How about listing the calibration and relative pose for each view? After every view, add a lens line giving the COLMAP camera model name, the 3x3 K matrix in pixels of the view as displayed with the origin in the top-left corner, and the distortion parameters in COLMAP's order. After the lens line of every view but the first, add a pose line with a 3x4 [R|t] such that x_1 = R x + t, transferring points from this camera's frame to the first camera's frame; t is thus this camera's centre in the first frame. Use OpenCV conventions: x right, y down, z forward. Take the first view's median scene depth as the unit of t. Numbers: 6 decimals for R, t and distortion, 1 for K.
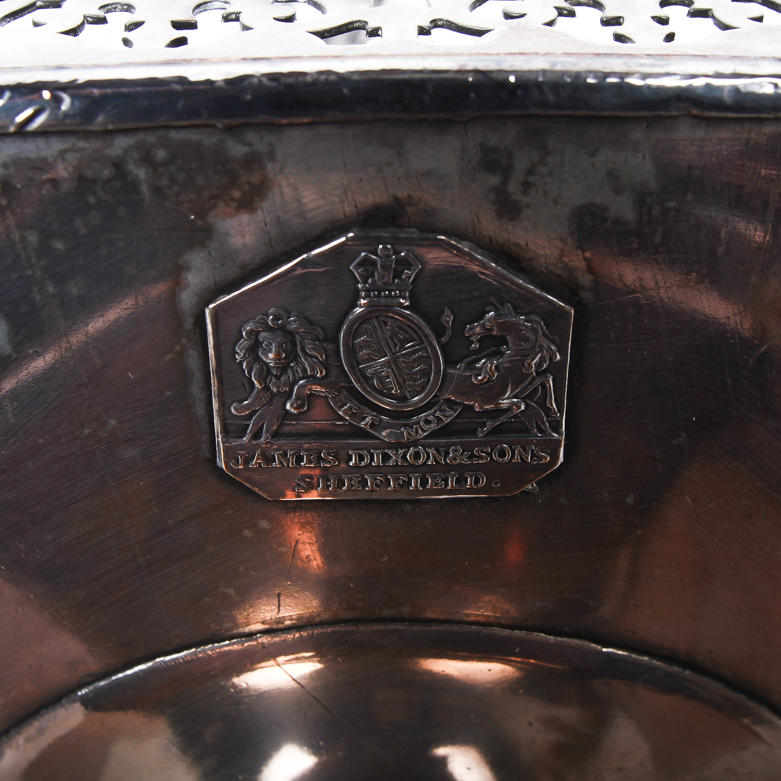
lens RADIAL K [[1418.2, 0, 390.5], [0, 1418.2, 390.5], [0, 0, 1]] dist [-0.147417, 0.379328]
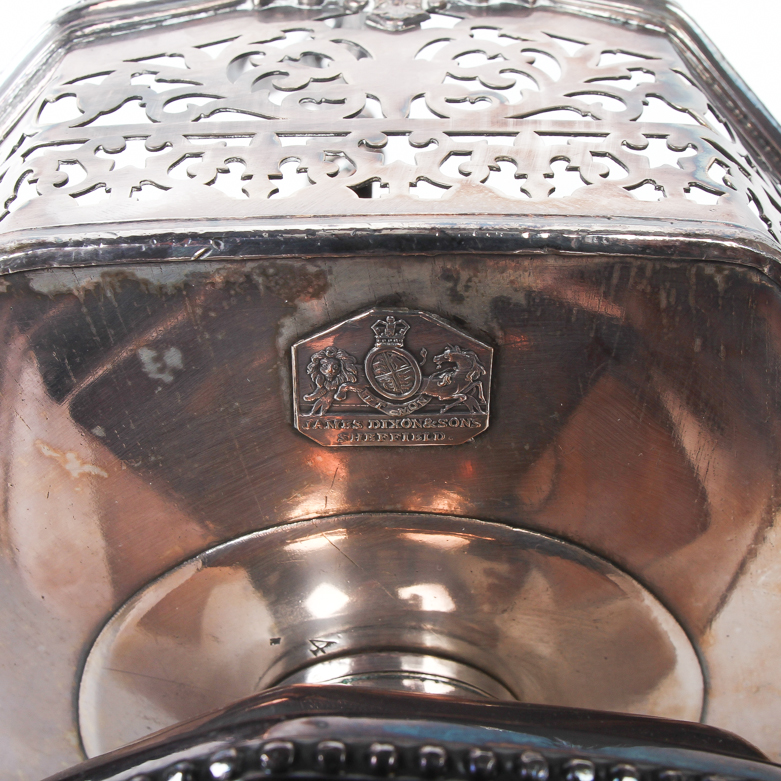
lens RADIAL K [[1418.2, 0, 390.5], [0, 1418.2, 390.5], [0, 0, 1]] dist [-0.147417, 0.379328]
pose [[0.999933, 0.007537, 0.008829, -0.018568], [-0.008423, 0.994440, 0.104965, -0.192172], [-0.007989, -0.105032, 0.994437, -0.815935]]
